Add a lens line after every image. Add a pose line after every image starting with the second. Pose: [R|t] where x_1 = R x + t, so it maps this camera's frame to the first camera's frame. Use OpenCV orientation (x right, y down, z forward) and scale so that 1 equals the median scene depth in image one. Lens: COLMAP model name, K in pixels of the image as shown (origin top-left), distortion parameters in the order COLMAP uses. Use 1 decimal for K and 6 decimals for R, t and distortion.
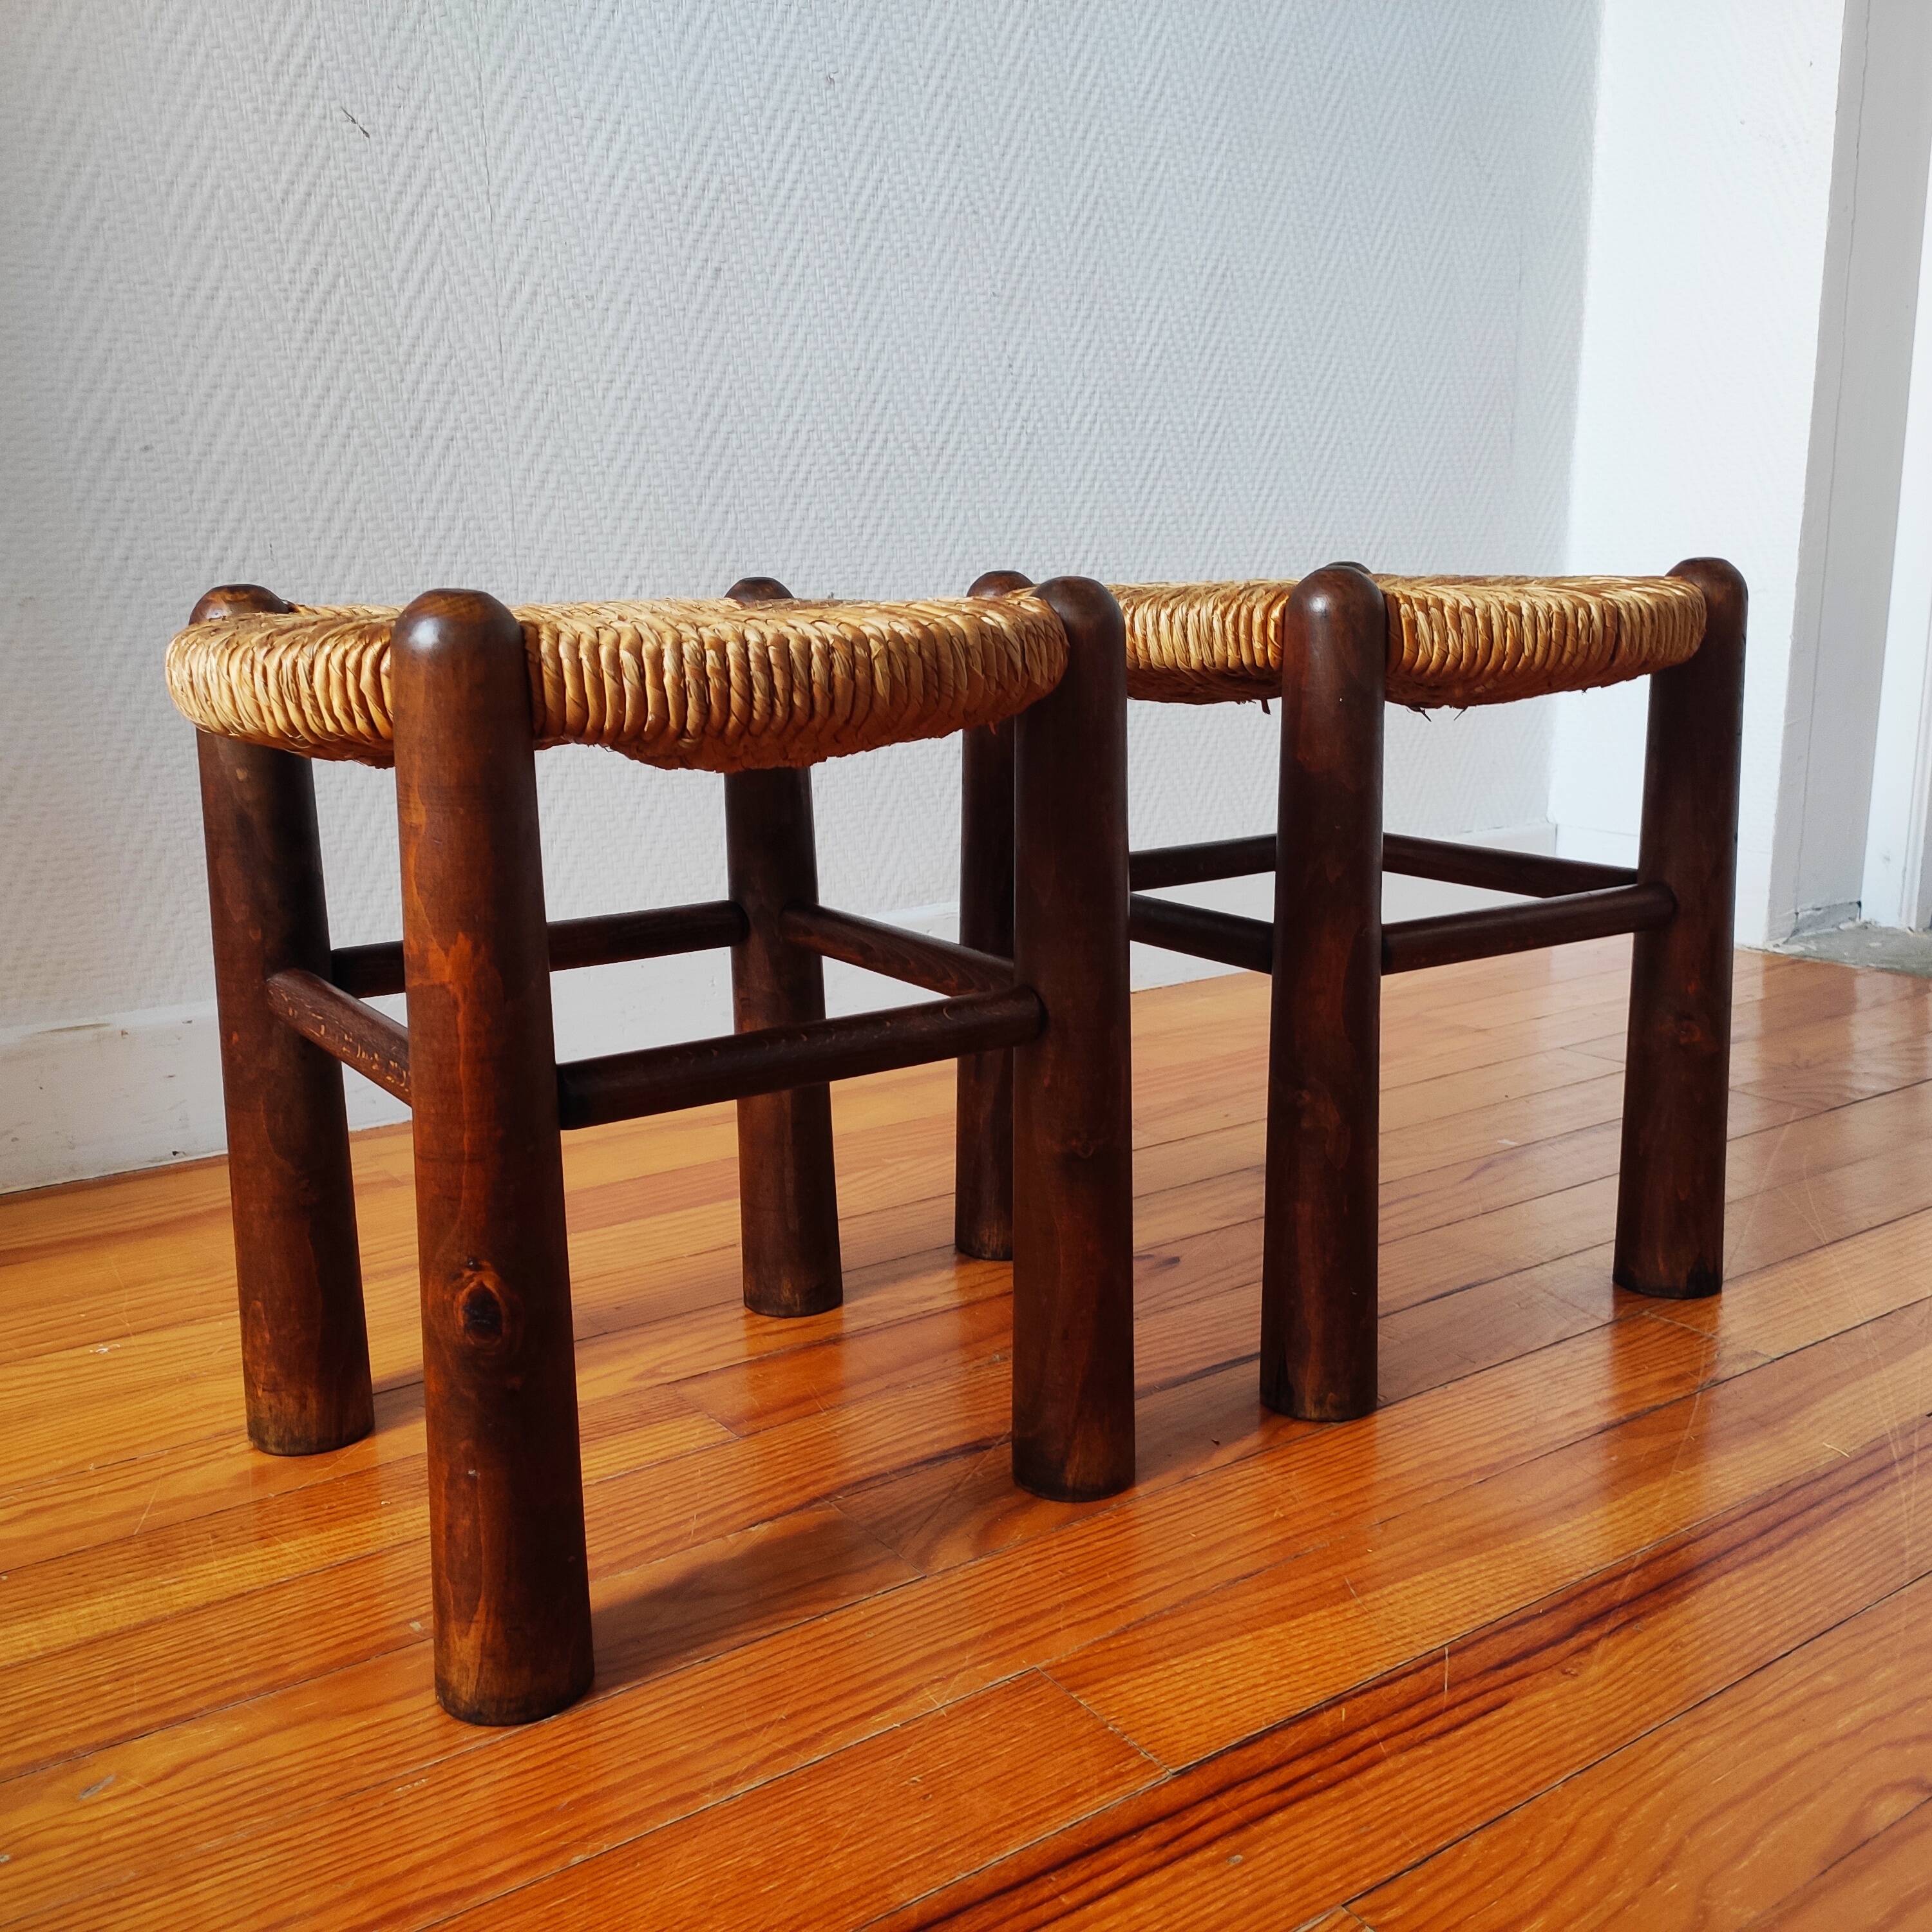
lens RADIAL K [[1920.2, 0, 958.2], [0, 1920.2, 946.6], [0, 0, 1]] dist [0.066290, -0.011182]
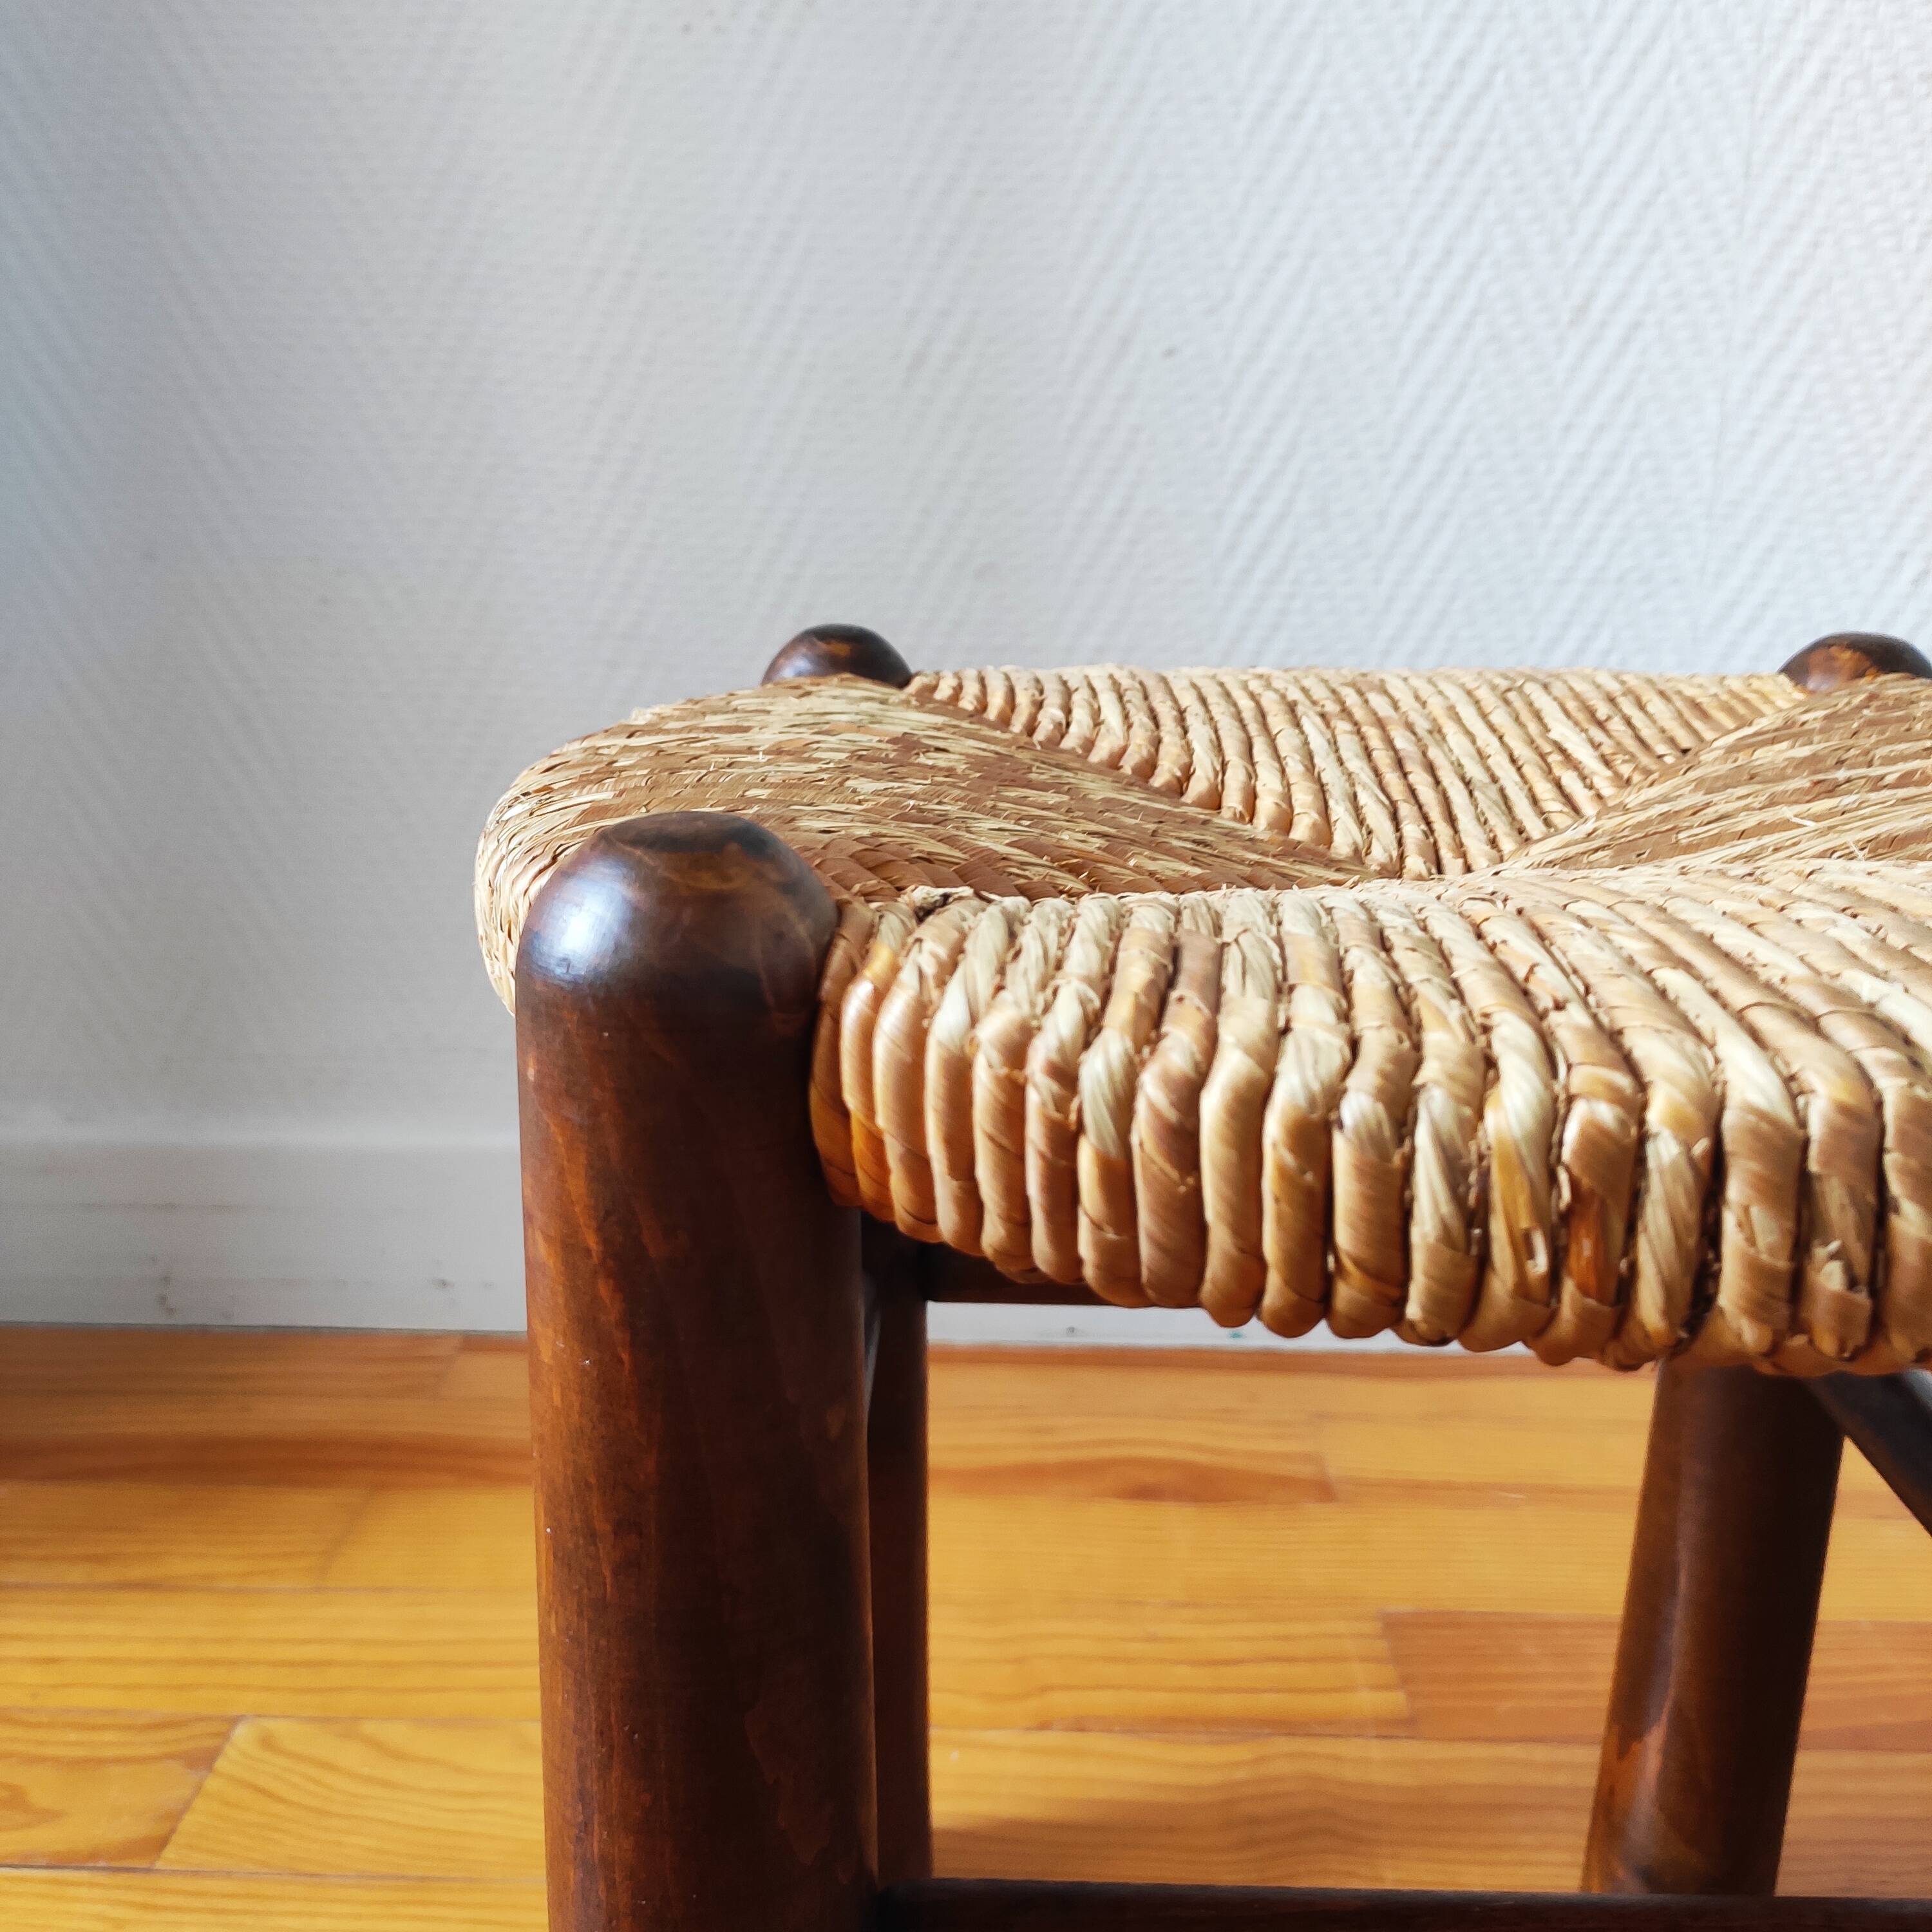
lens RADIAL K [[1915.9, 0, 961.4], [0, 1915.9, 963.8], [0, 0, 1]] dist [0.085185, -0.143175]
pose [[0.808047, 0.178365, -0.561467, -0.048695], [-0.139660, 0.983894, 0.111565, -0.094832], [0.572324, -0.011735, 0.819944, 0.345324]]
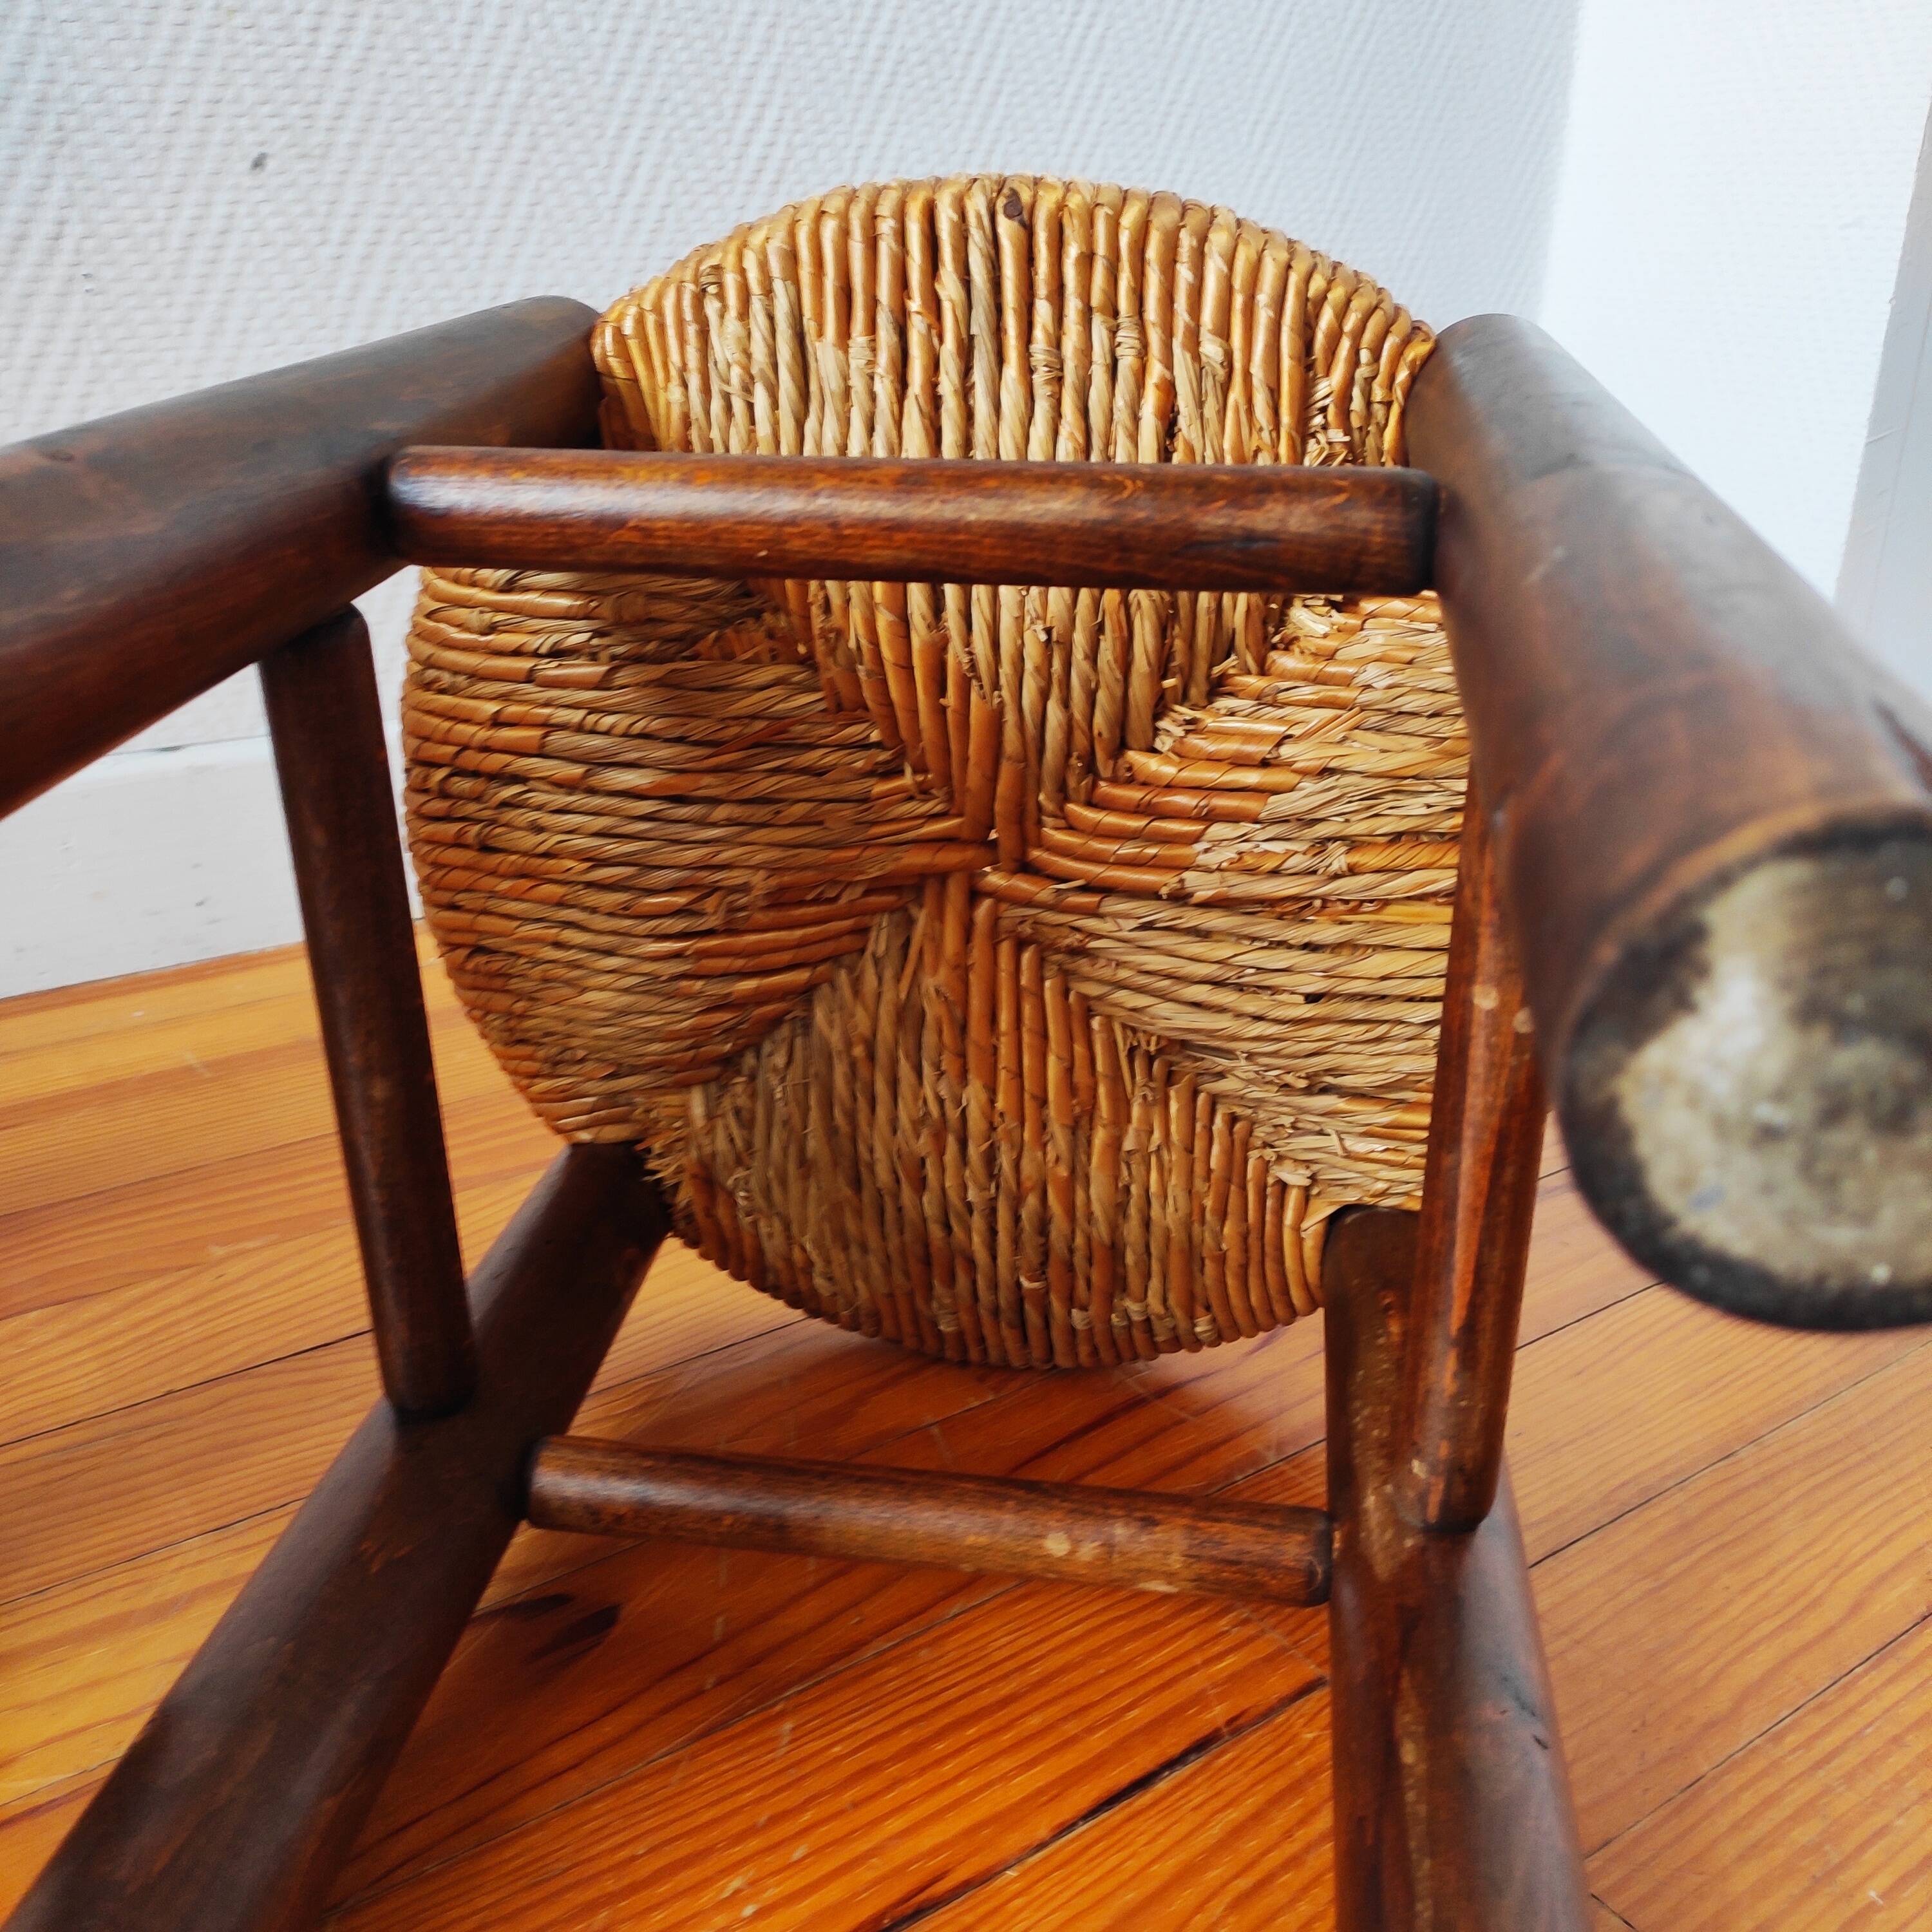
lens RADIAL K [[1915.9, 0, 961.4], [0, 1915.9, 963.8], [0, 0, 1]] dist [0.085185, -0.143175]
pose [[0.999374, 0.025722, 0.024301, 0.141637], [-0.029685, 0.983208, 0.180057, -0.063847], [-0.019262, -0.180665, 0.983356, 0.428359]]
